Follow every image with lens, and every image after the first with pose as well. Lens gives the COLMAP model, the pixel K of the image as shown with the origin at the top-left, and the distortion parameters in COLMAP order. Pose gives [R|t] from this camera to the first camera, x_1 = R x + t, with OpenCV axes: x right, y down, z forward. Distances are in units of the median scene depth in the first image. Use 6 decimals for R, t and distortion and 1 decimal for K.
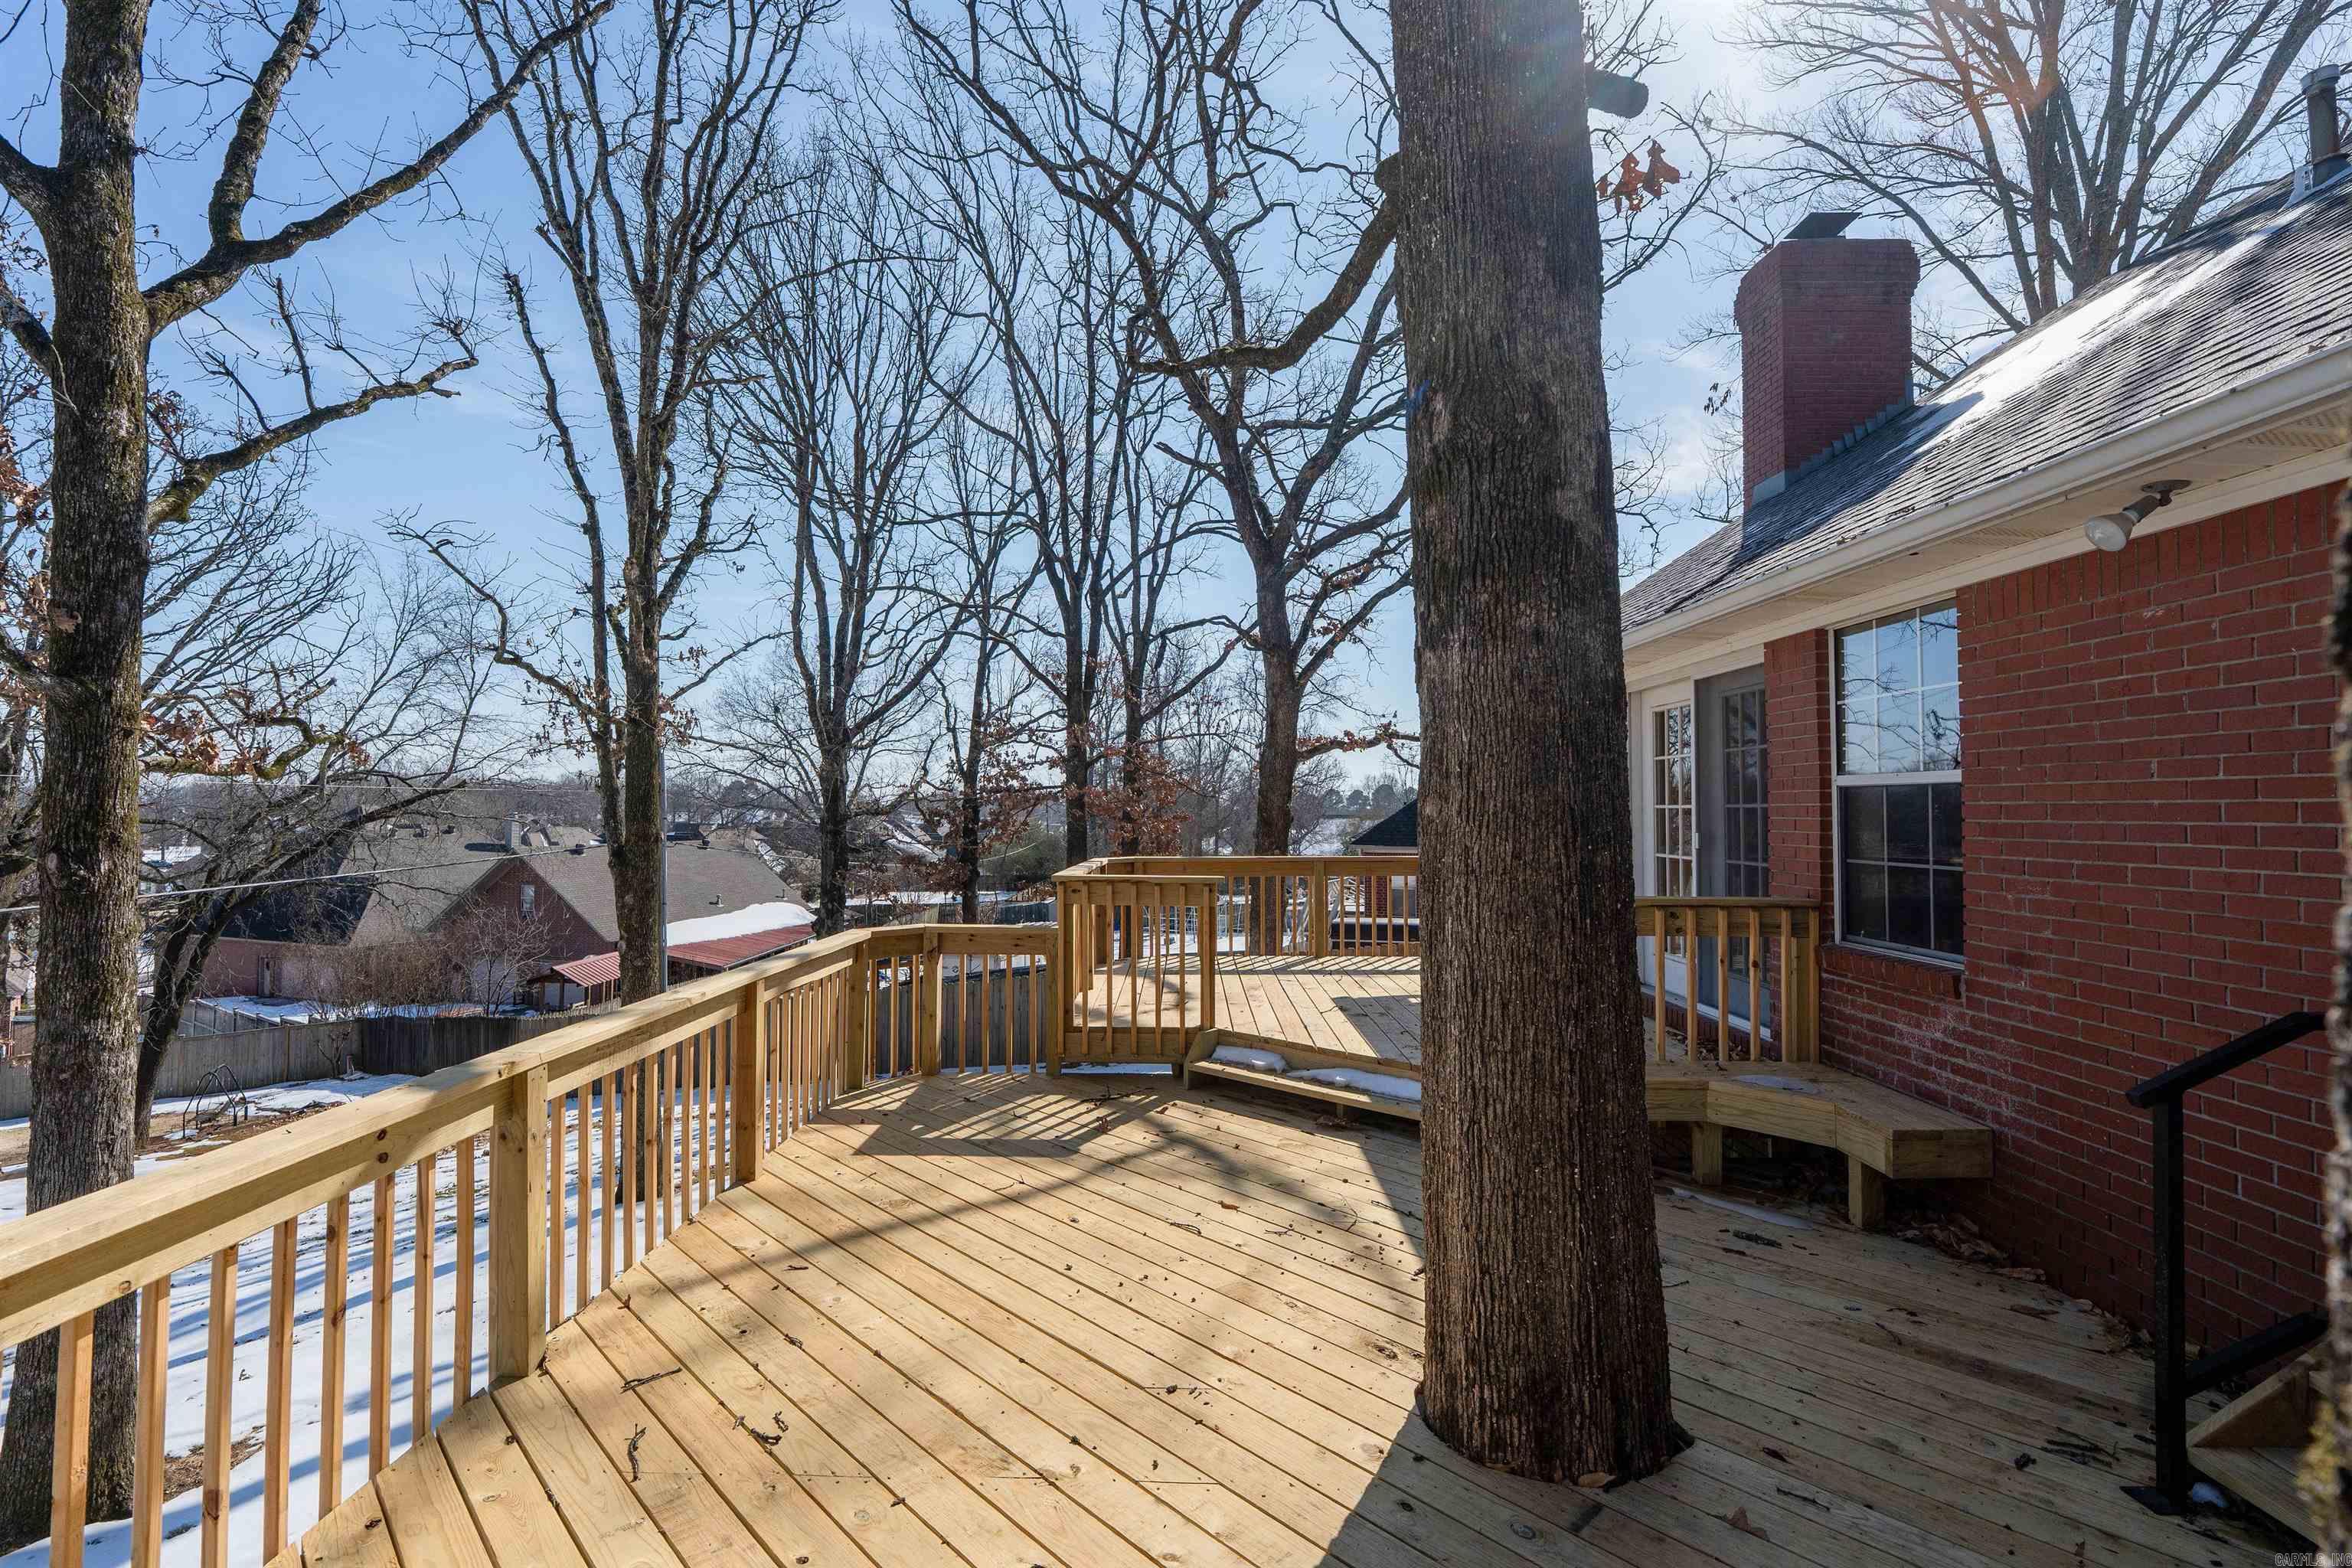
lens RADIAL K [[1047.9, 0, 1176.0], [0, 1047.9, 784.0], [0, 0, 1]] dist [-0.011005, 0.004081]
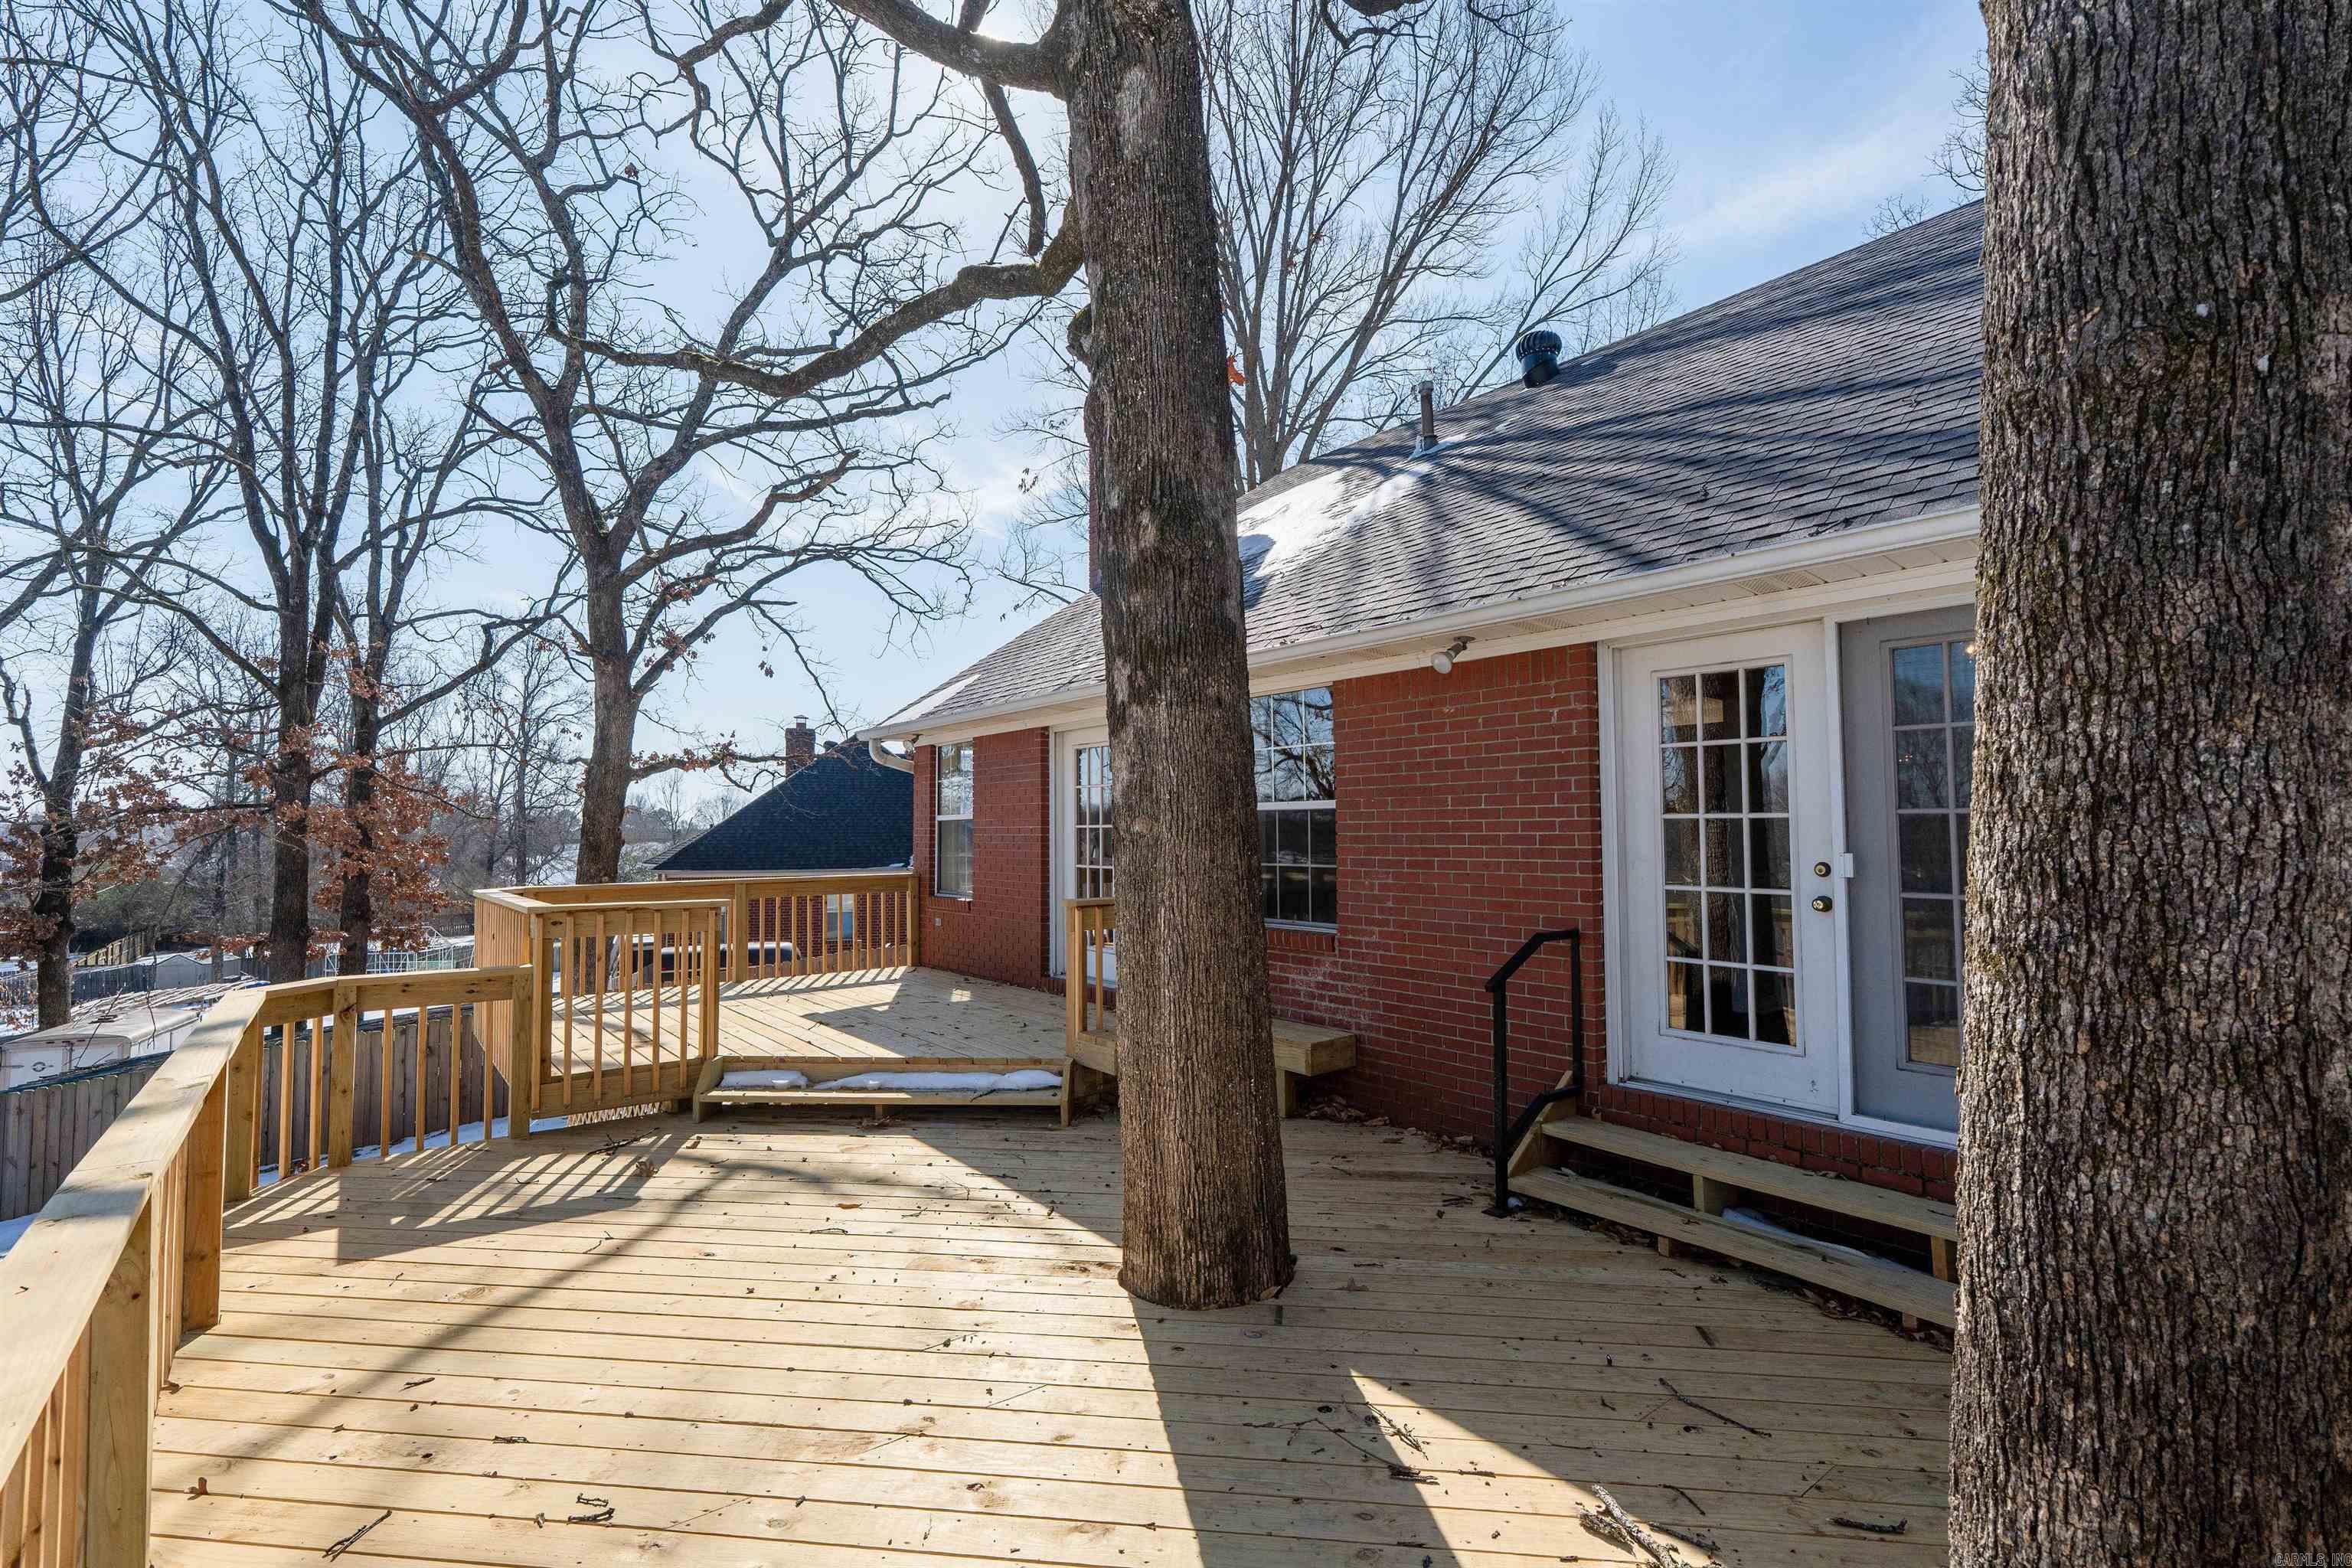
lens RADIAL K [[1028.7, 0, 1176.0], [0, 1028.7, 784.0], [0, 0, 1]] dist [-0.020503, 0.007936]
pose [[0.777215, 0.020667, 0.628896, -0.263202], [-0.007236, 0.999688, -0.023910, 0.000148], [-0.629194, 0.014032, 0.777122, -0.011695]]
